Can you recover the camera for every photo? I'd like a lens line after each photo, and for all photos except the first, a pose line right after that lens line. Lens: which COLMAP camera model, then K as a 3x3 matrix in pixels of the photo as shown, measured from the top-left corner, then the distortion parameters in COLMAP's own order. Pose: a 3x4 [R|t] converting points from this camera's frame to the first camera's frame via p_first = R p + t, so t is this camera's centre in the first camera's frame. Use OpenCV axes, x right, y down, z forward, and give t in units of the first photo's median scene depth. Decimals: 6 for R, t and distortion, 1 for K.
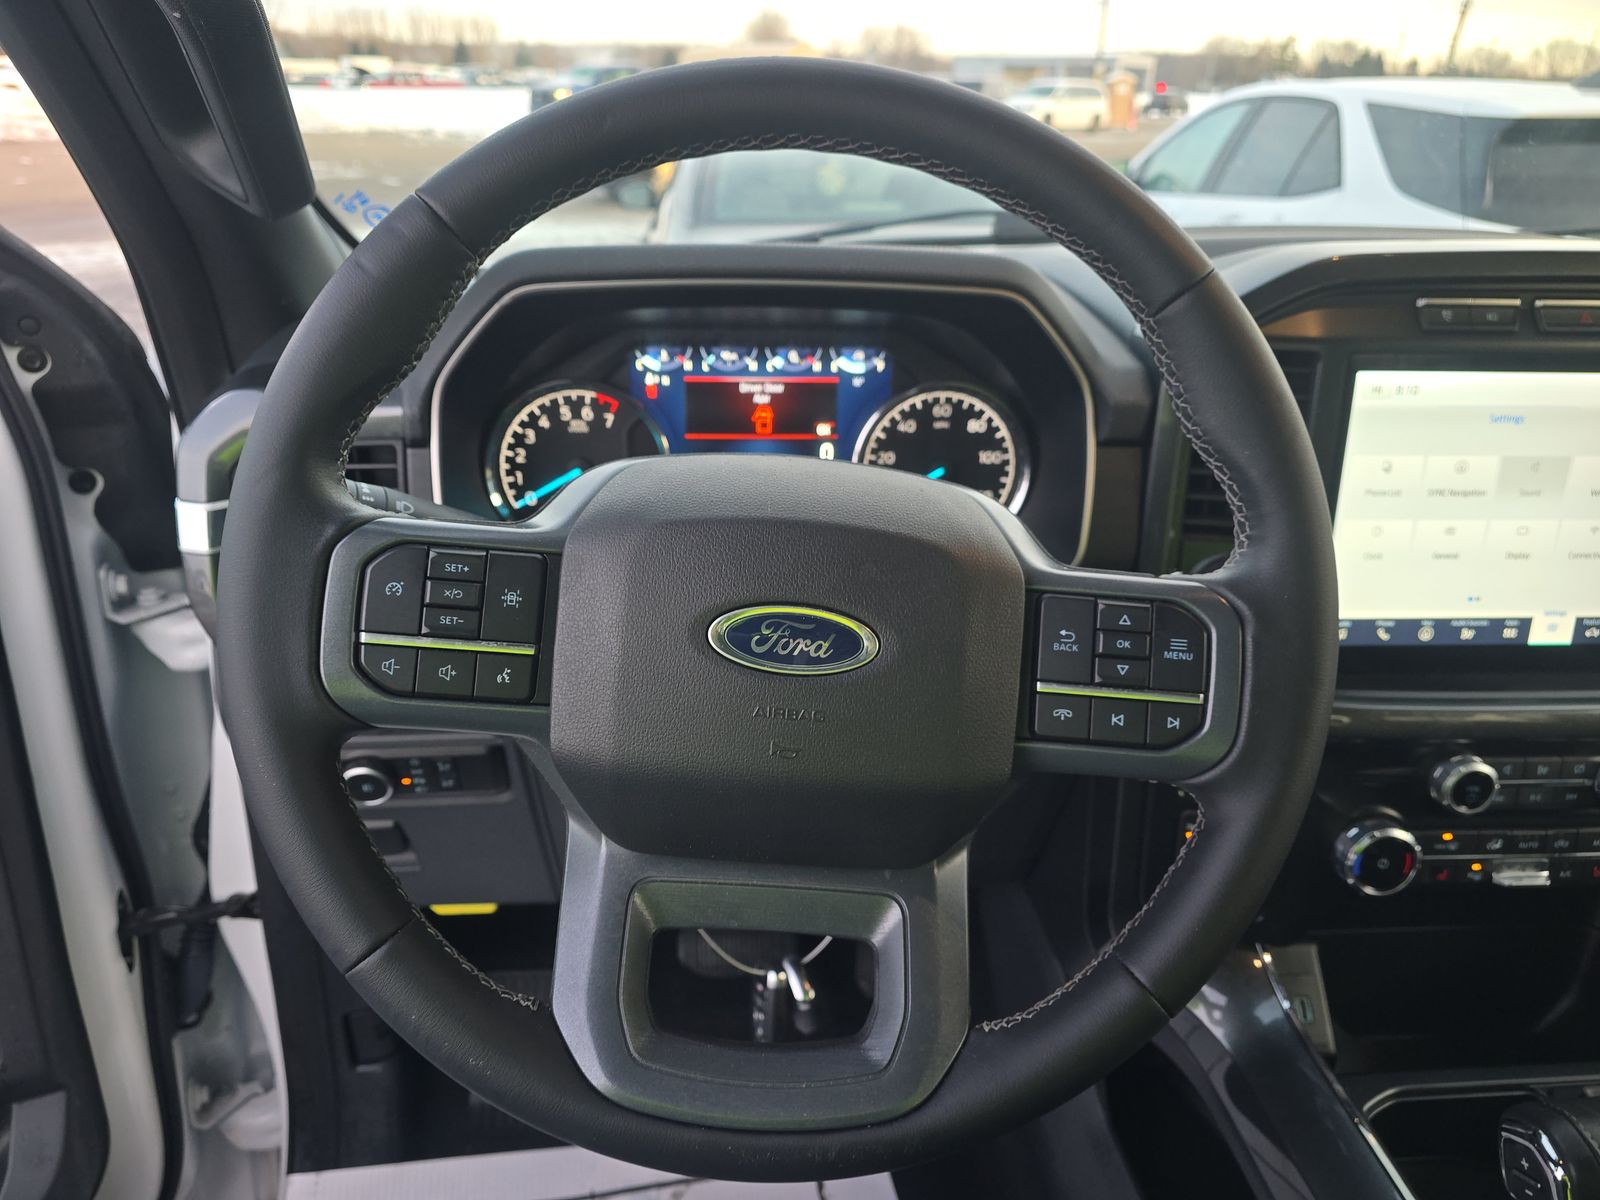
lens RADIAL K [[1067.7, 0, 800.4], [0, 1067.7, 586.3], [0, 0, 1]] dist [-0.010168, -0.009805]
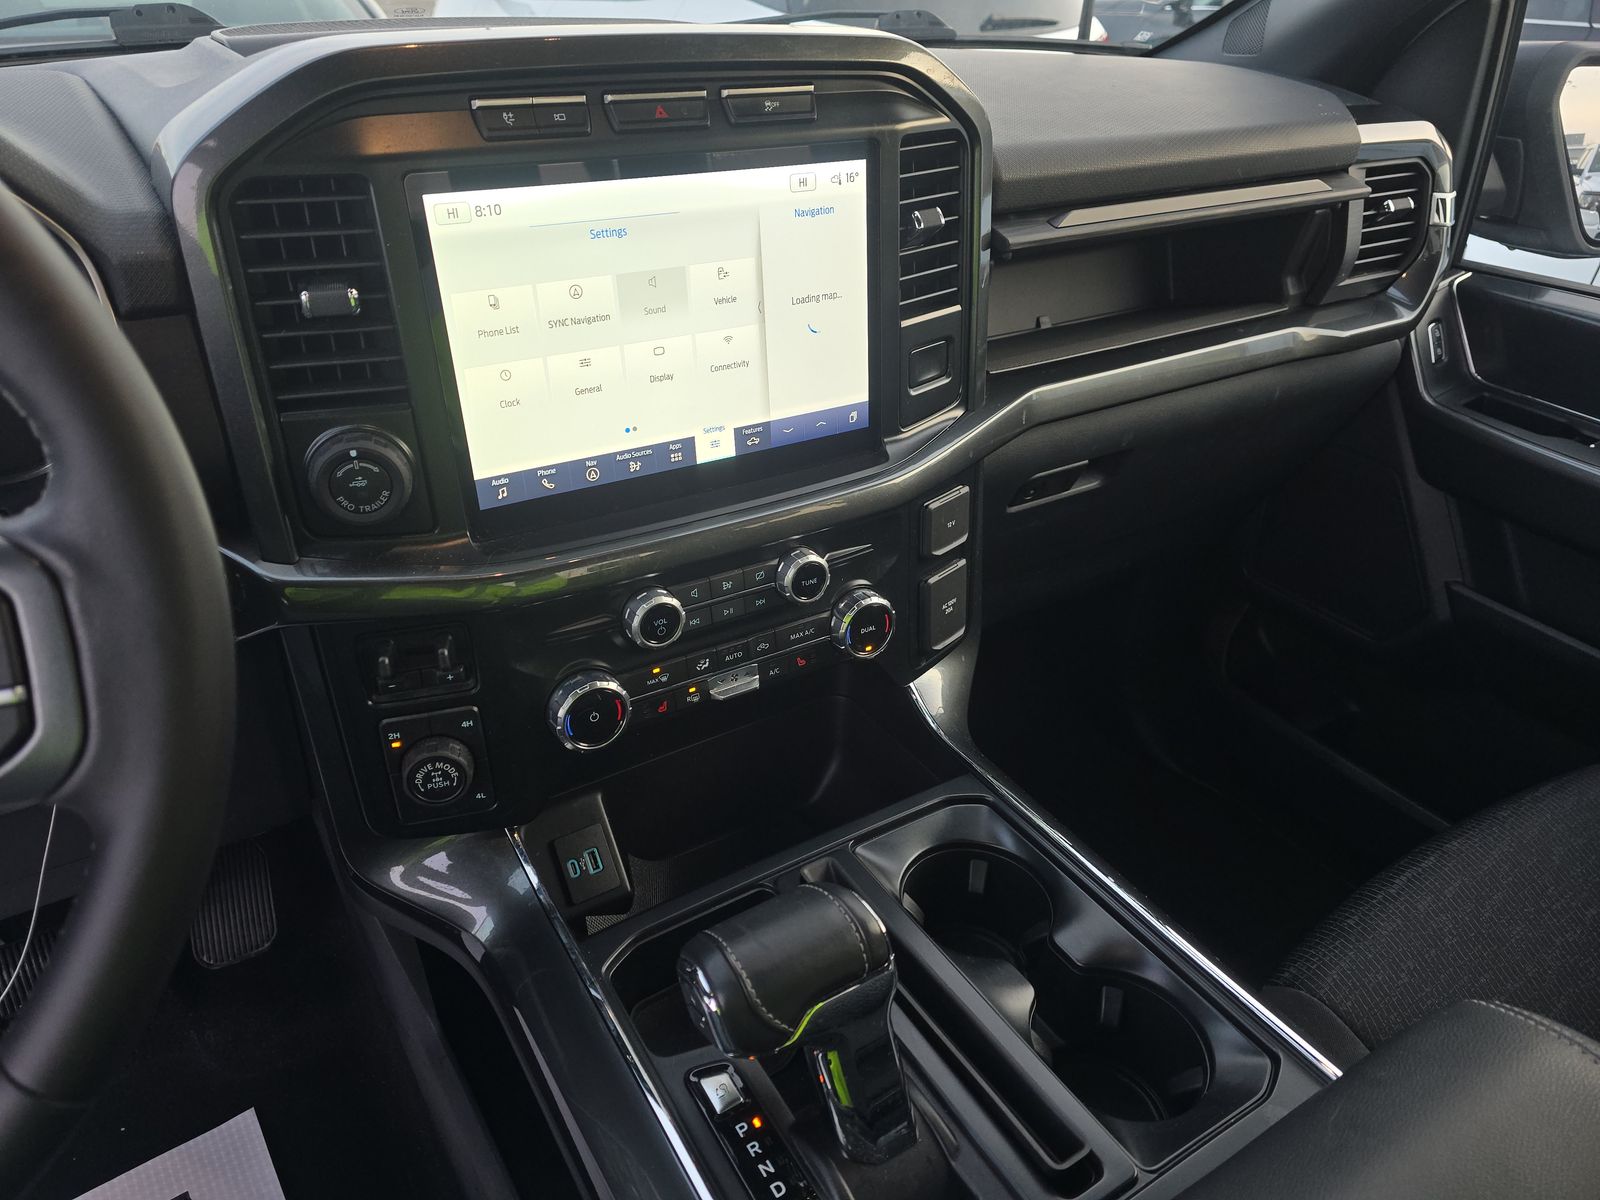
lens RADIAL K [[1067.7, 0, 794.8], [0, 1067.7, 607.9], [0, 0, 1]] dist [-0.010168, -0.009805]
pose [[0.866750, -0.243618, 0.435196, 0.328508], [0.160753, 0.962477, 0.218623, -0.021160], [-0.472127, -0.119533, 0.873389, 0.076585]]
